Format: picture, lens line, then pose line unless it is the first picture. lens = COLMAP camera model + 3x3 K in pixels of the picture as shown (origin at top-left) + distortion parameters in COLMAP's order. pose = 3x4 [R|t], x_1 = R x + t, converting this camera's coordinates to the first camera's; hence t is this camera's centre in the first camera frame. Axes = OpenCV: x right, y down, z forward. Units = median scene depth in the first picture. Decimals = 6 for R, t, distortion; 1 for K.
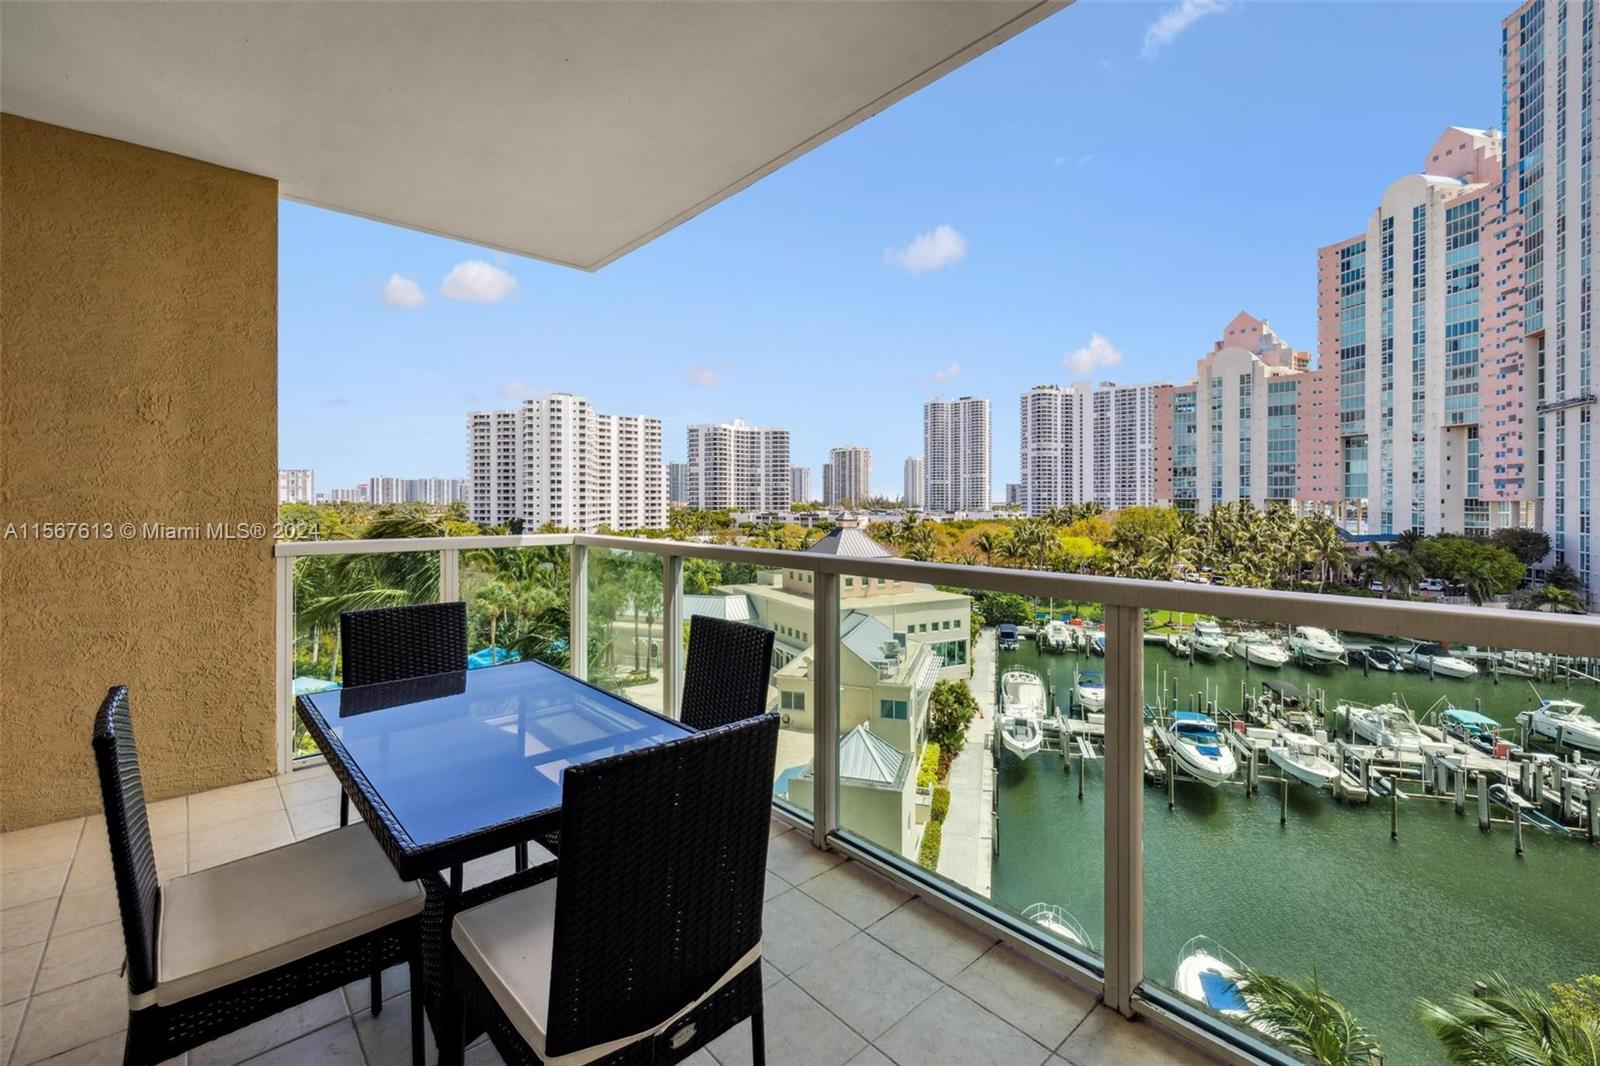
lens RADIAL K [[685.9, 0, 788.4], [0, 685.9, 498.9], [0, 0, 1]] dist [0.002955, -0.000084]
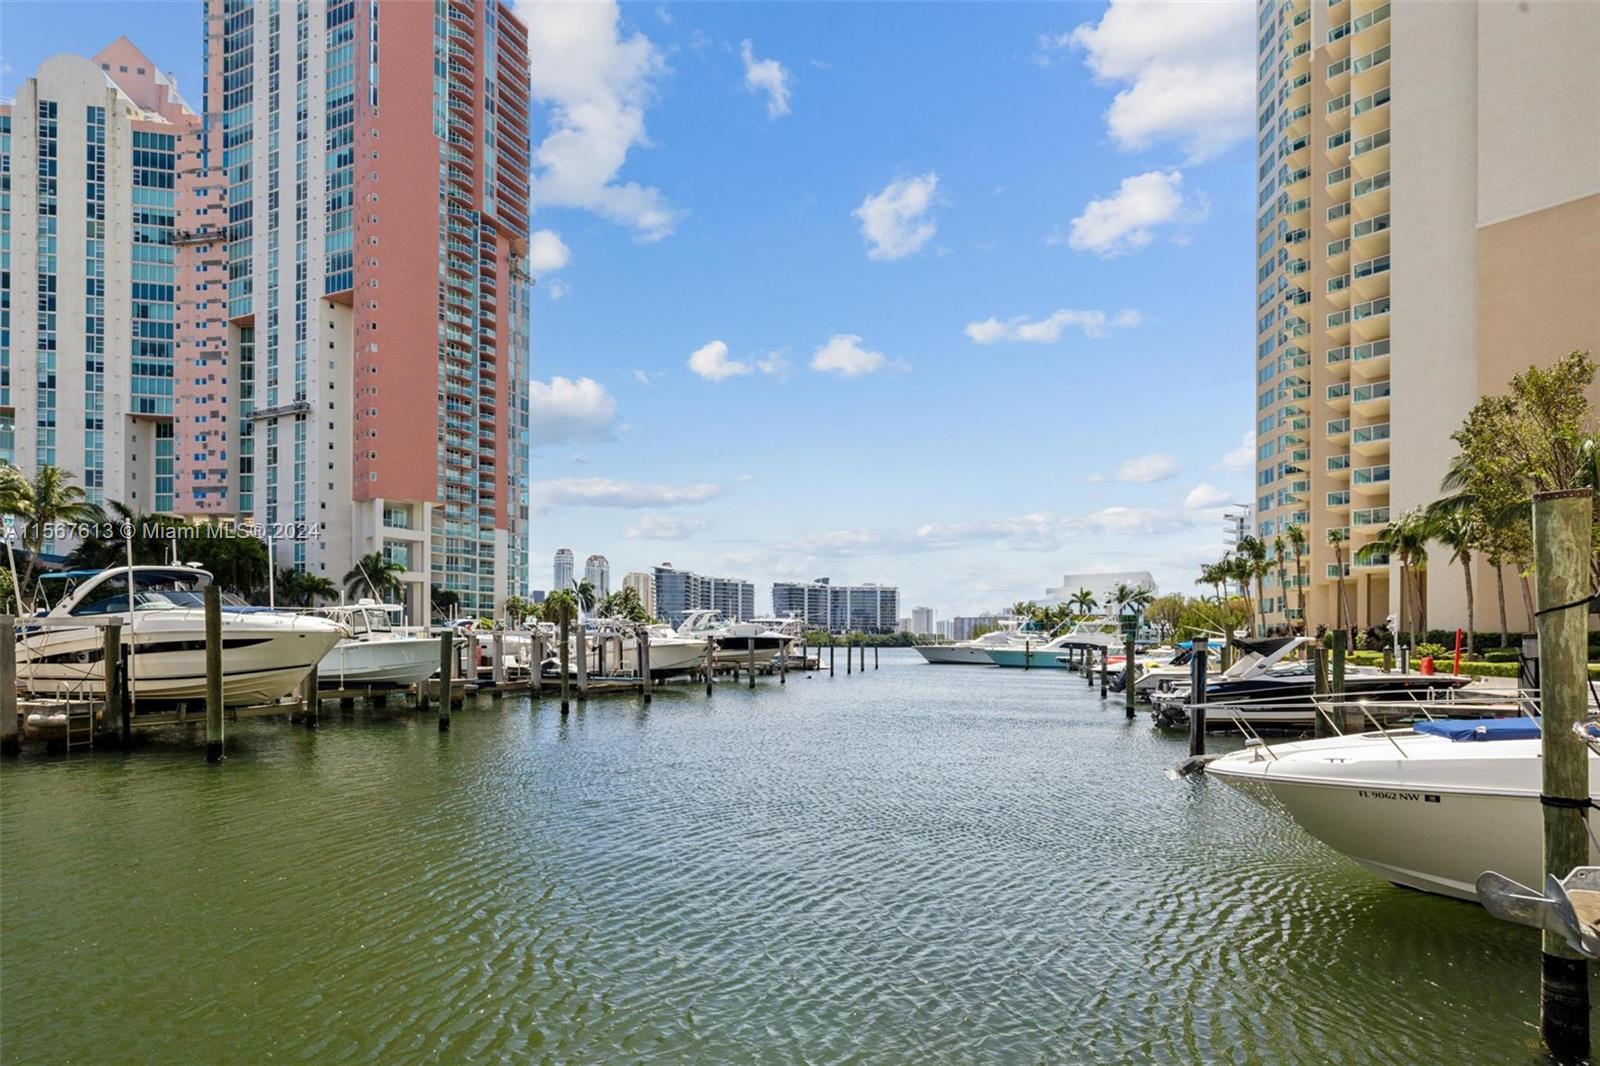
lens RADIAL K [[785.7, 0, 766.8], [0, 785.7, 672.4], [0, 0, 1]] dist [-0.006532, 0.001770]
pose [[-0.017582, 0.001226, 0.999845, 0.088810], [-0.001094, 0.999999, -0.001245, 0.195940], [-0.999845, -0.001116, -0.017580, 0.344238]]
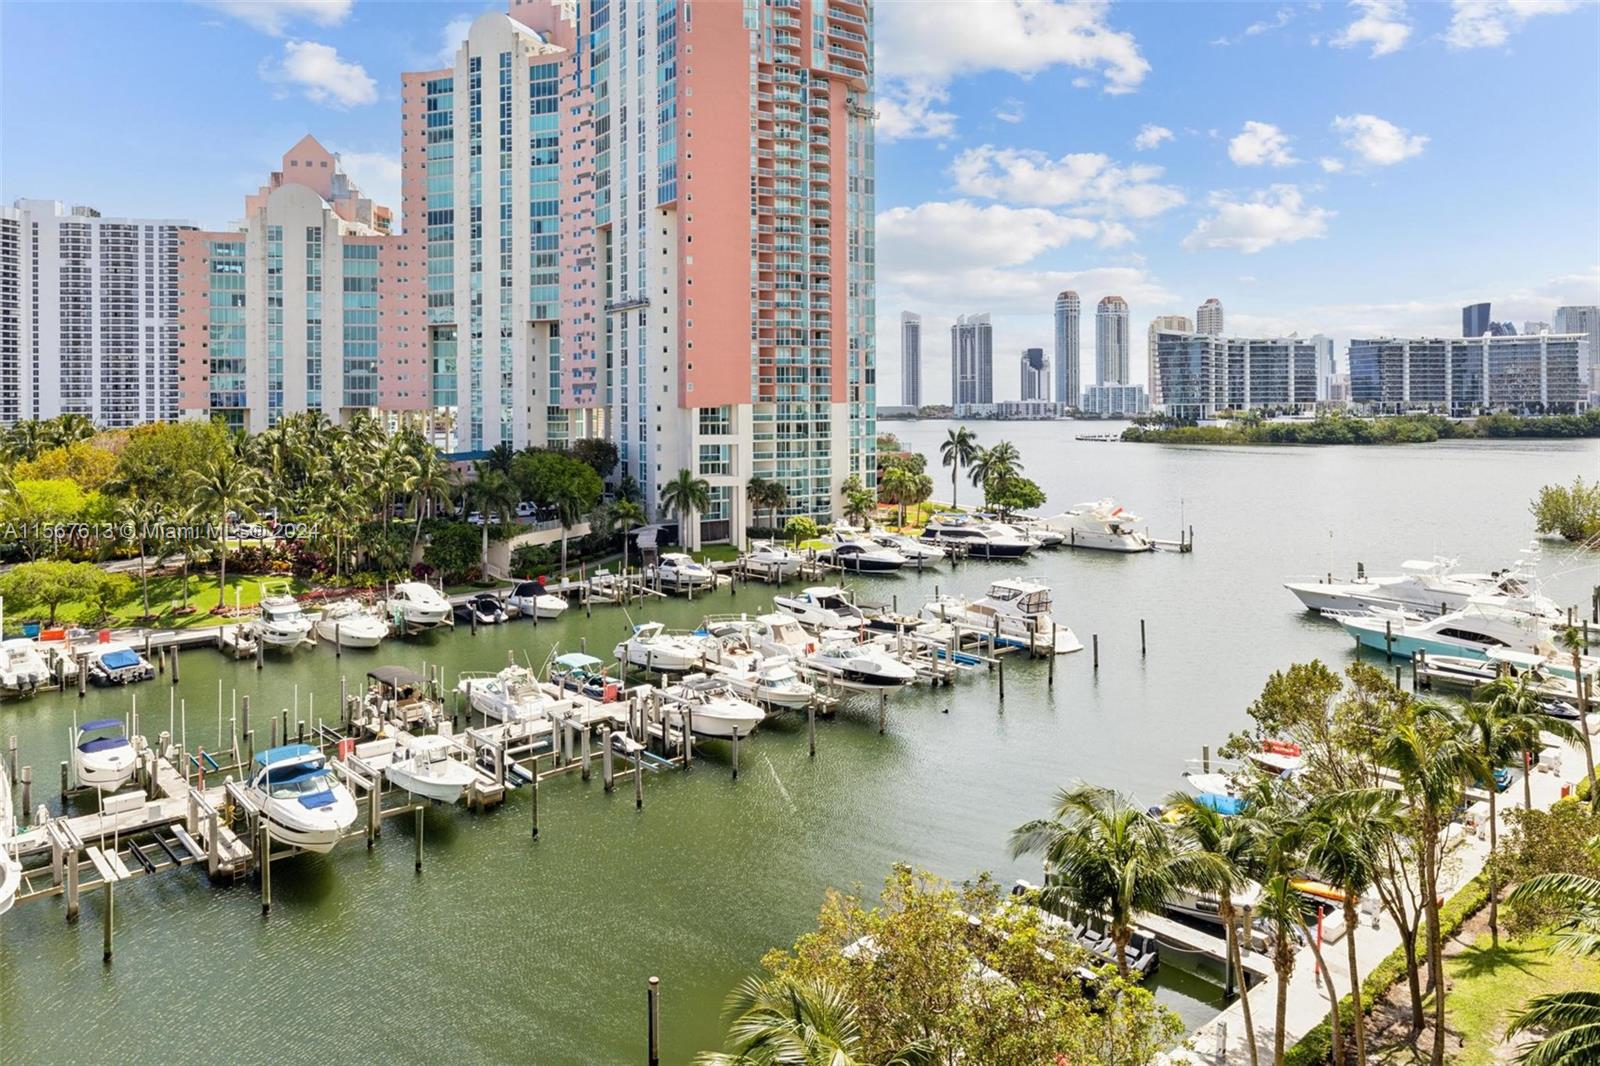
lens RADIAL K [[1077.6, 0, 808.0], [0, 1077.6, 400.0], [0, 0, 1]] dist [-0.007096, 0.006023]
pose [[0.514916, -0.000531, 0.857240, -0.007293], [0.006372, 0.999975, -0.003208, -0.001593], [-0.857217, 0.007114, 0.514906, 0.026722]]
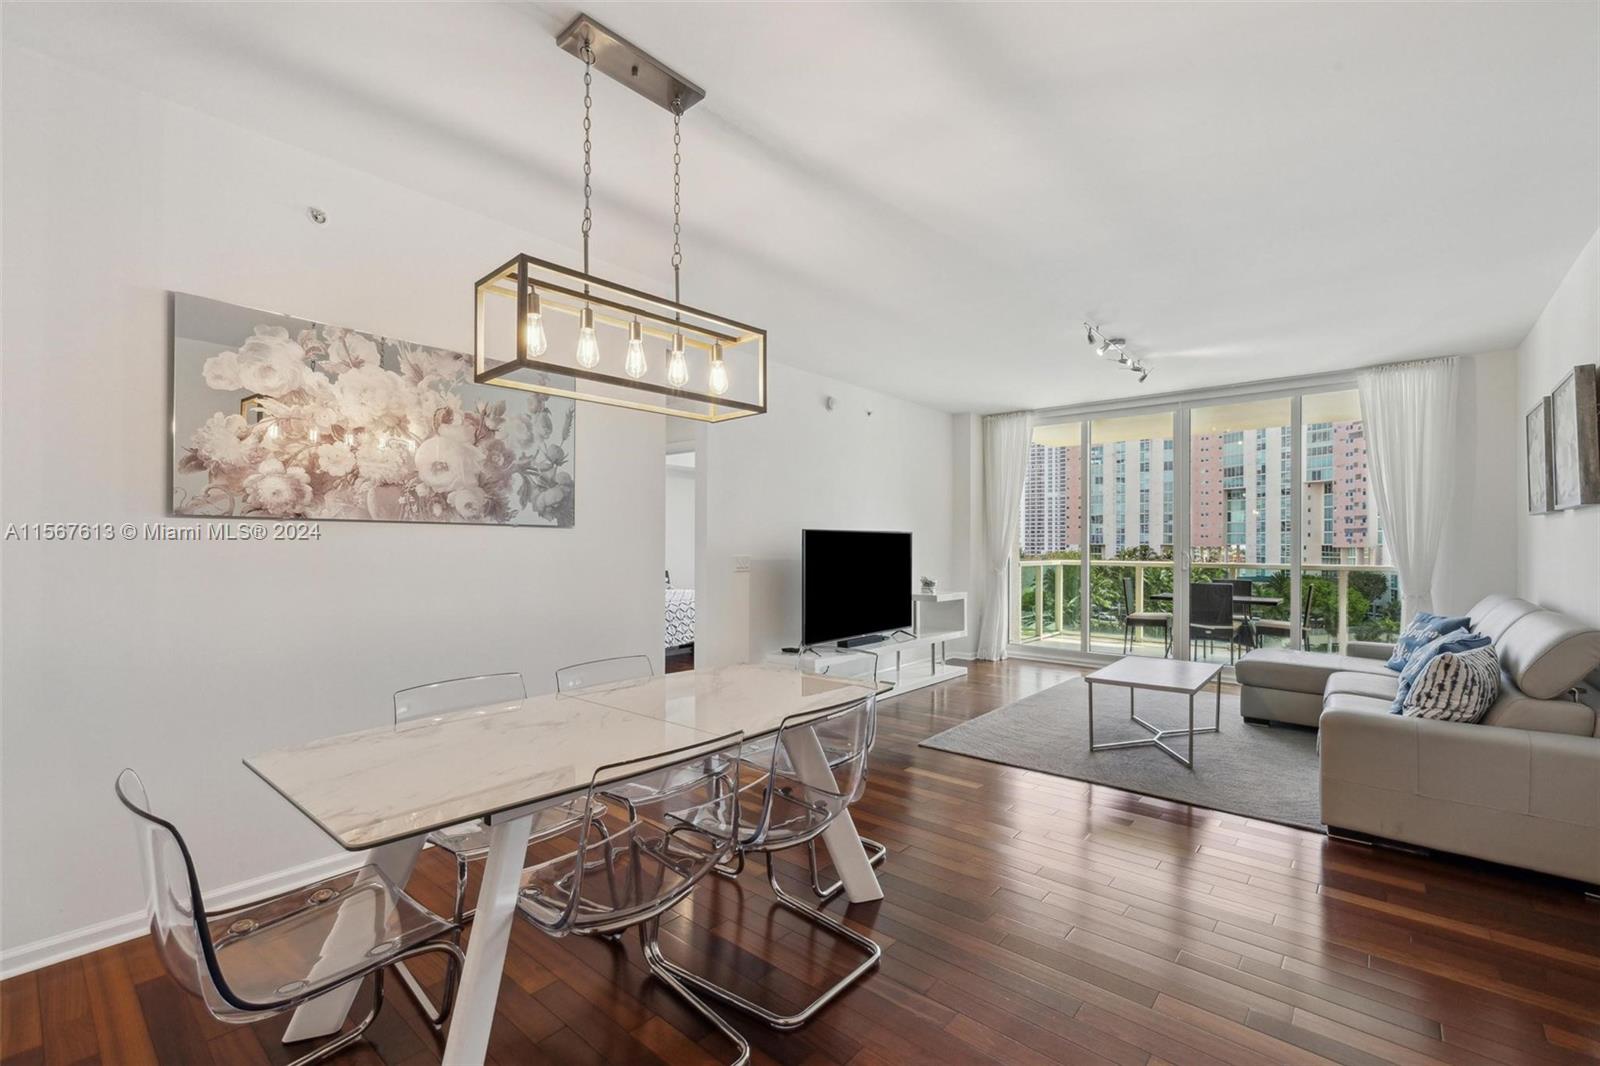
lens RADIAL K [[685.9, 0, 796.1], [0, 685.9, 538.6], [0, 0, 1]] dist [0.002955, -0.000084]
pose [[0.991867, 0.006258, 0.127125, -0.047503], [-0.005574, 0.999968, -0.005738, 0.000383], [-0.127157, 0.004982, 0.991870, -0.040147]]
